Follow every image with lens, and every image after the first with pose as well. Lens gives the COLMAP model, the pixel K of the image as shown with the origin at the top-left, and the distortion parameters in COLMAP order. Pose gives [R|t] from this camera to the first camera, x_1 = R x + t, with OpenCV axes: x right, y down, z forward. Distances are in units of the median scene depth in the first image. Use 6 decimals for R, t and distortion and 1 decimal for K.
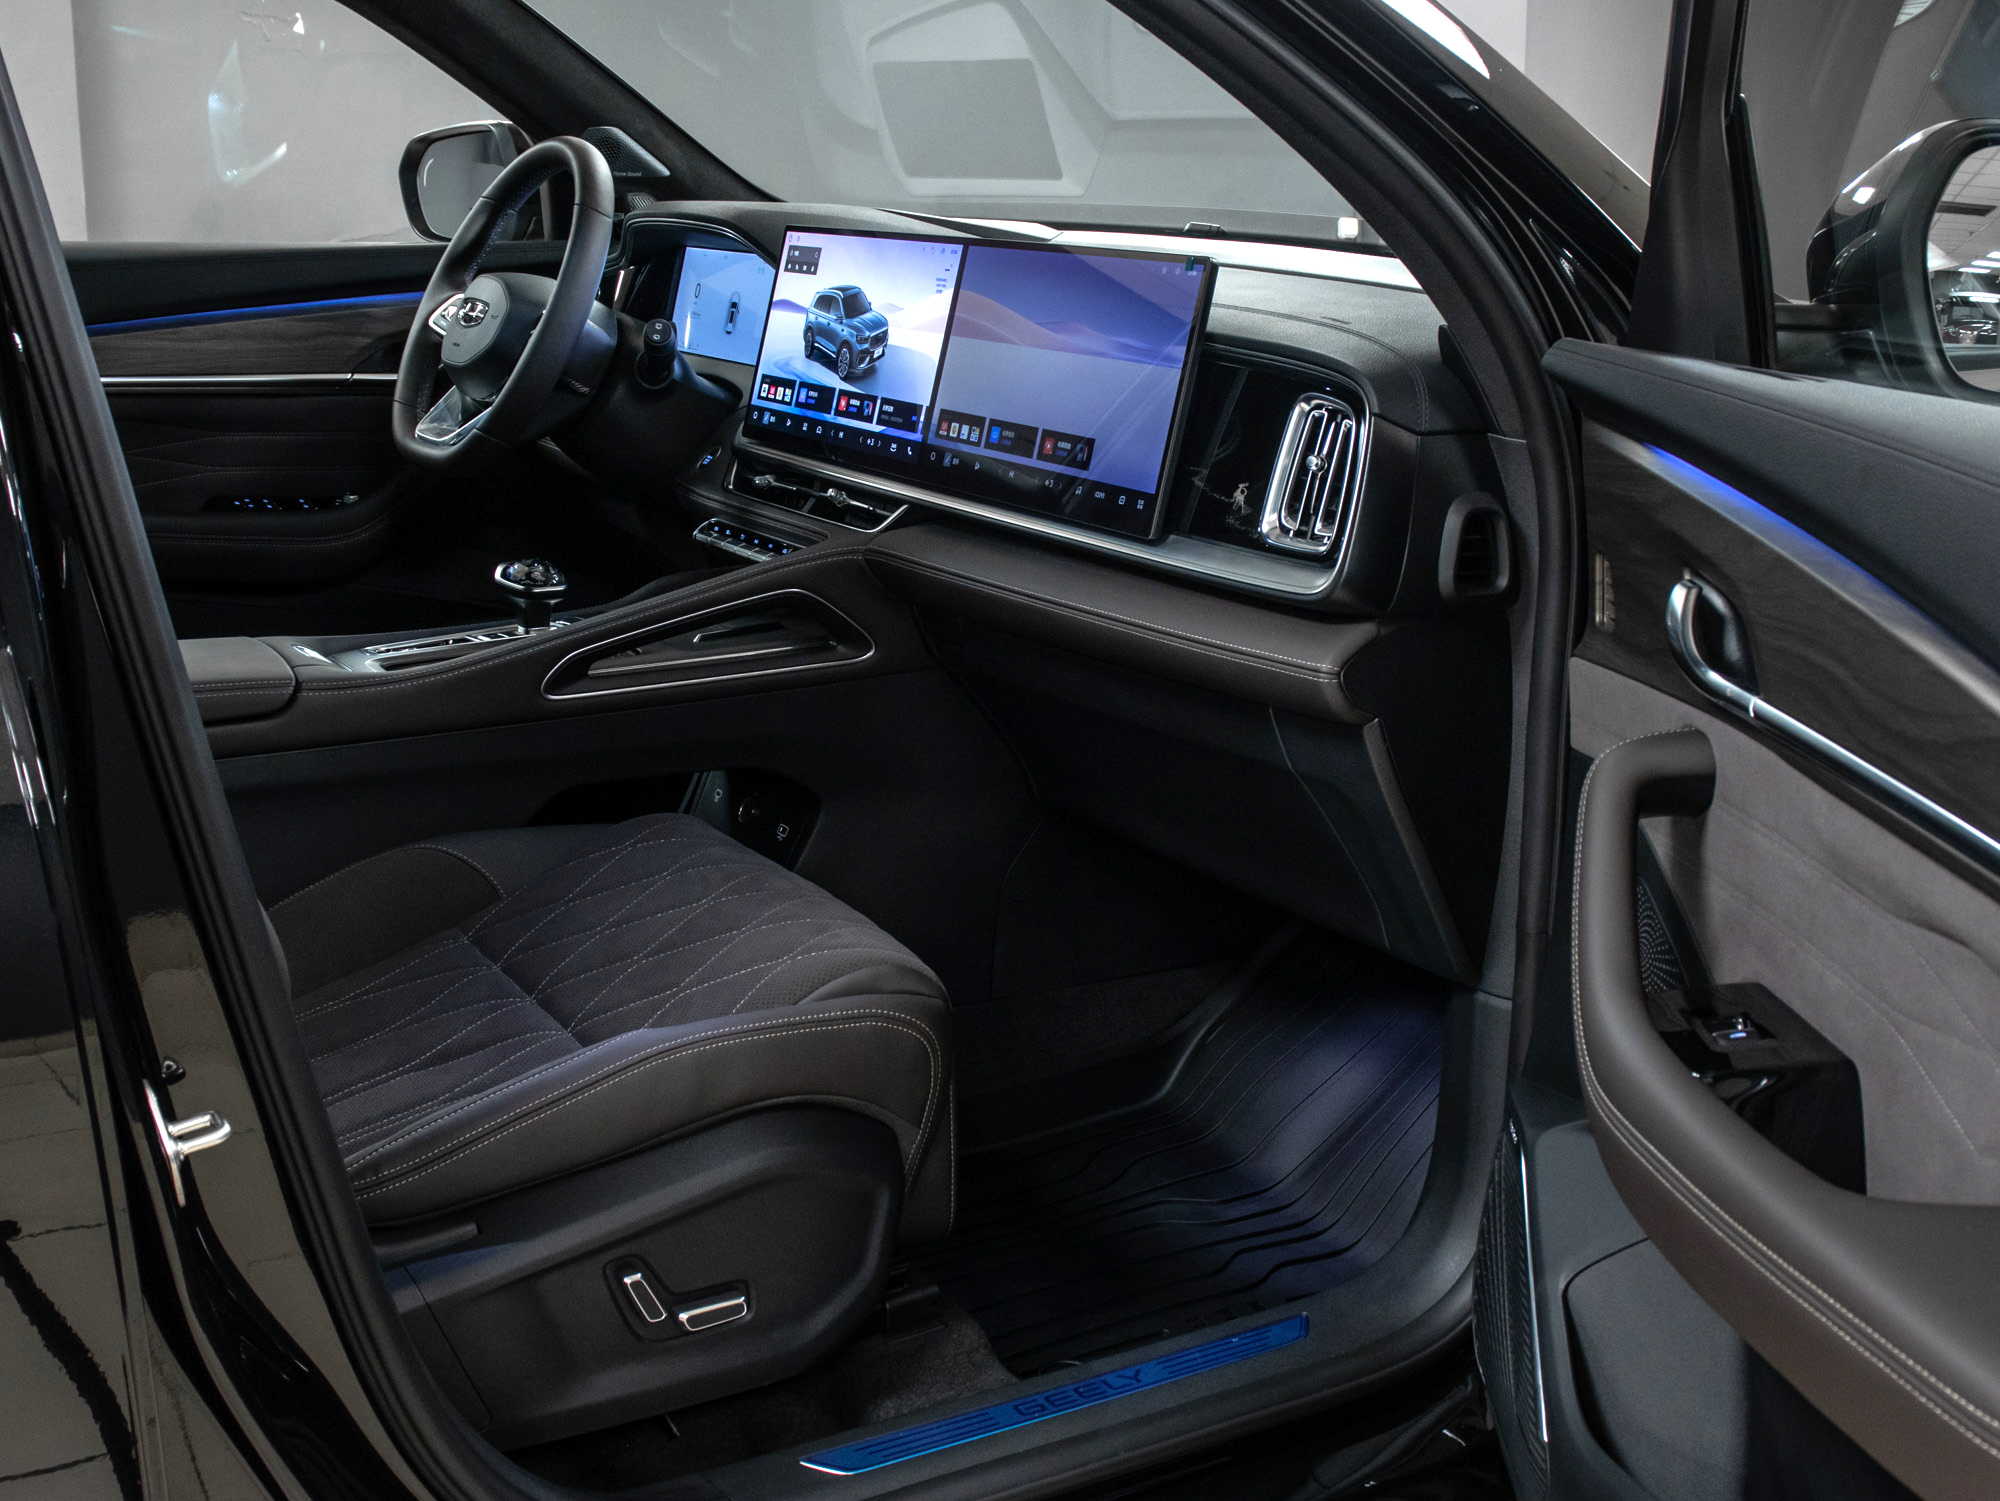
lens RADIAL K [[1620.2, 0, 1000.0], [0, 1620.2, 750.5], [0, 0, 1]] dist [-0.050228, 0.001334]
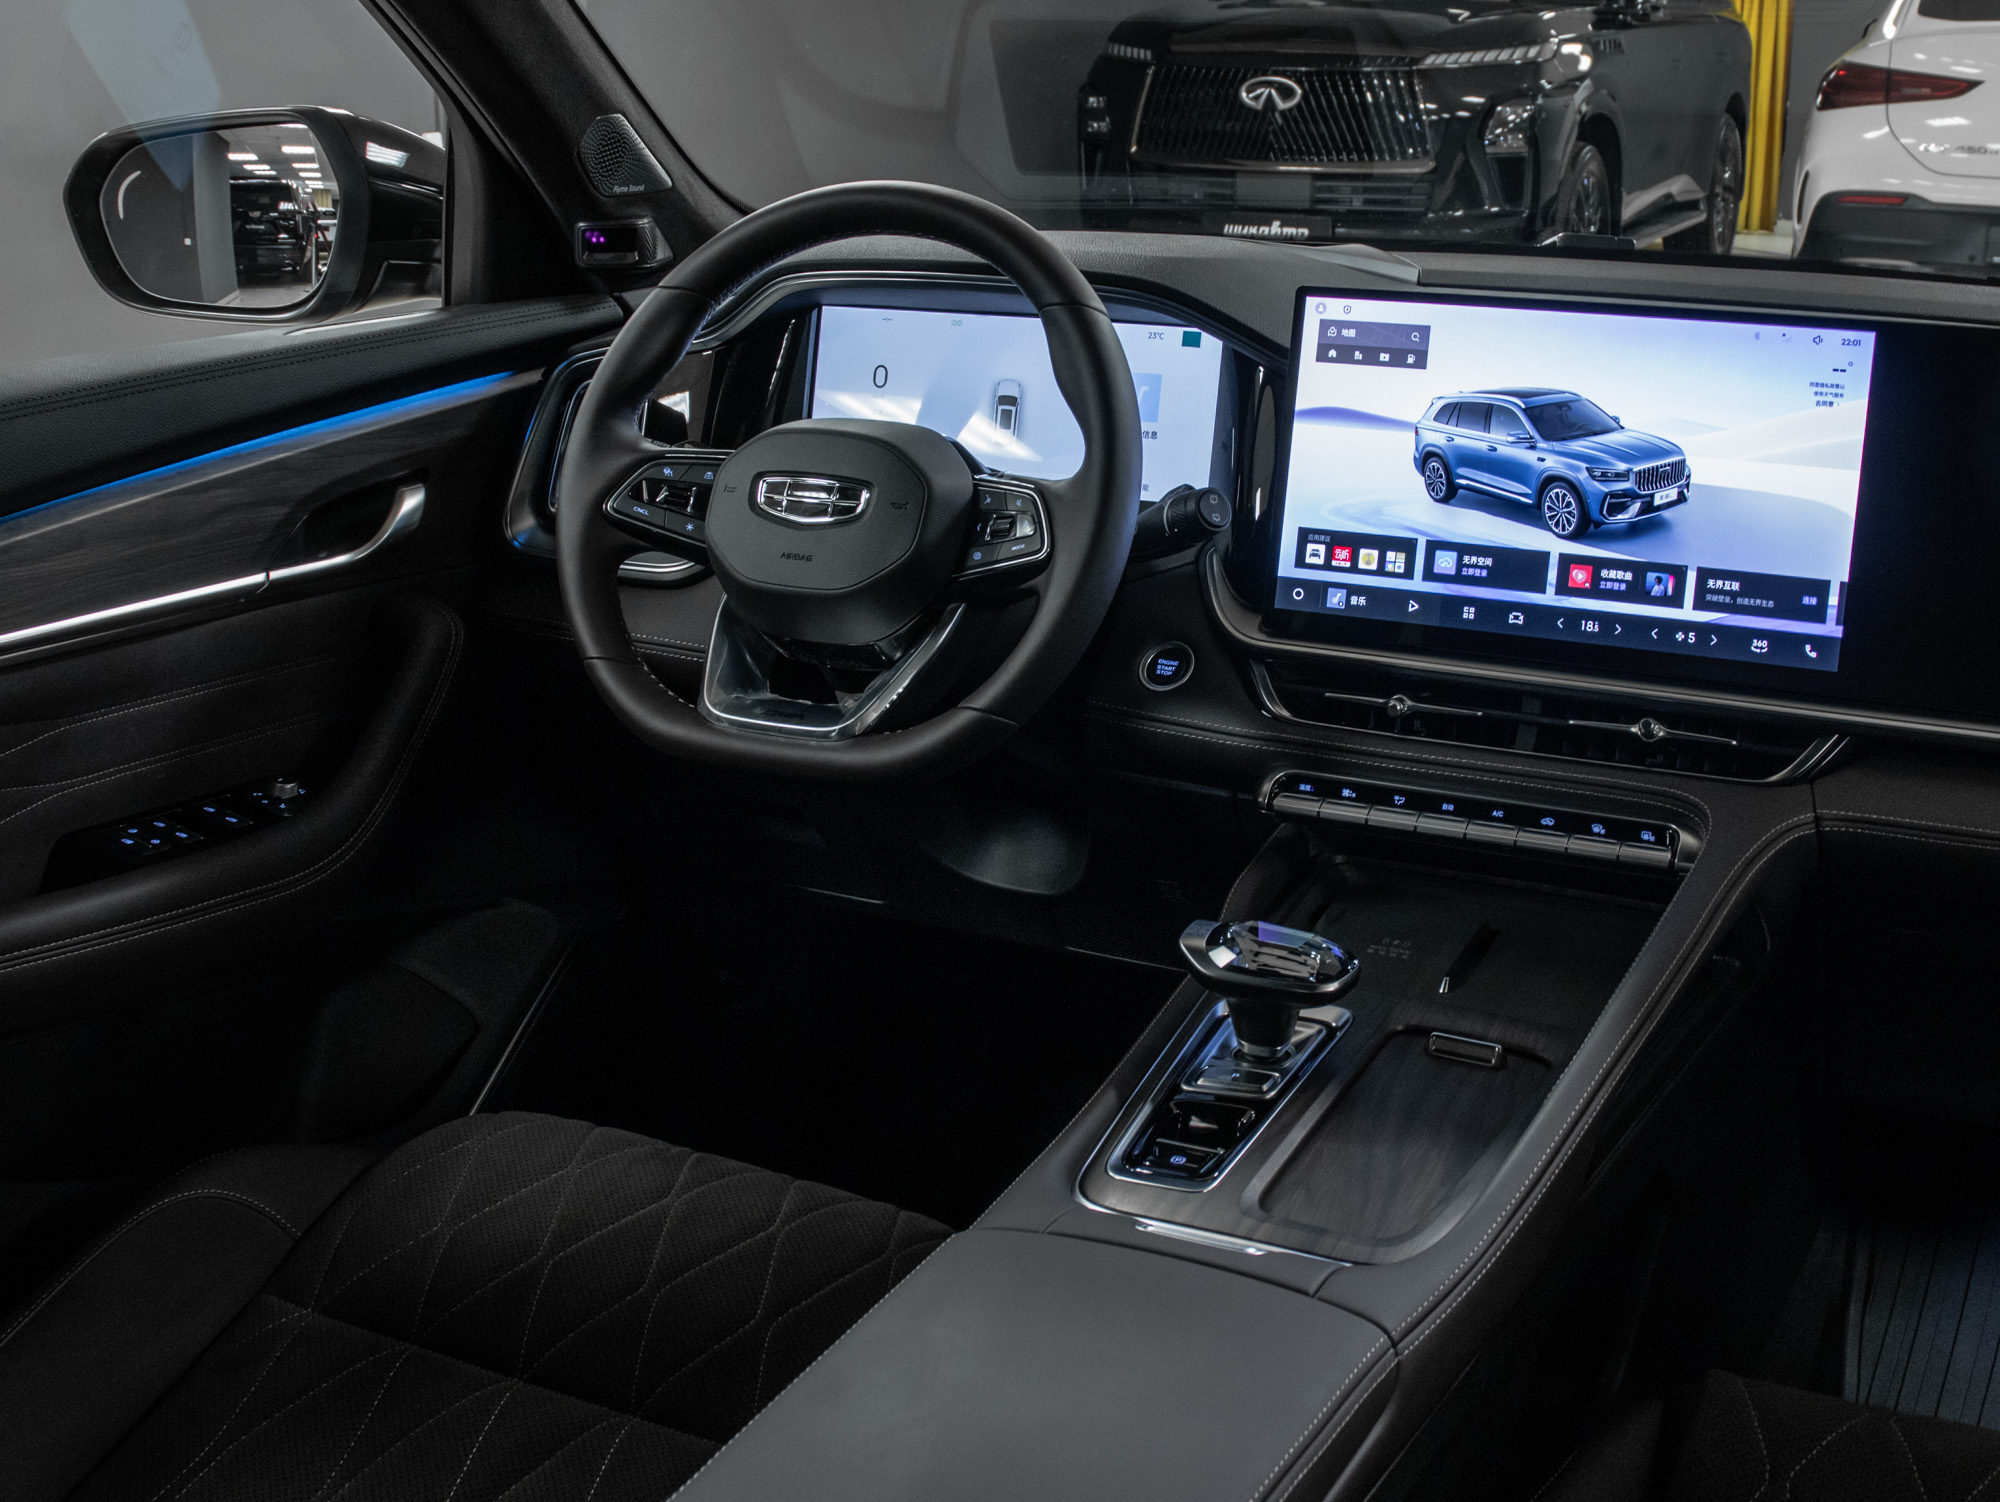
lens RADIAL K [[1620.2, 0, 1000.0], [0, 1620.2, 751.0], [0, 0, 1]] dist [-0.050228, 0.001334]
pose [[0.871696, -0.184738, 0.453891, -0.575154], [0.171154, 0.982664, 0.071254, -0.223016], [-0.459186, 0.015574, 0.888204, 0.523045]]
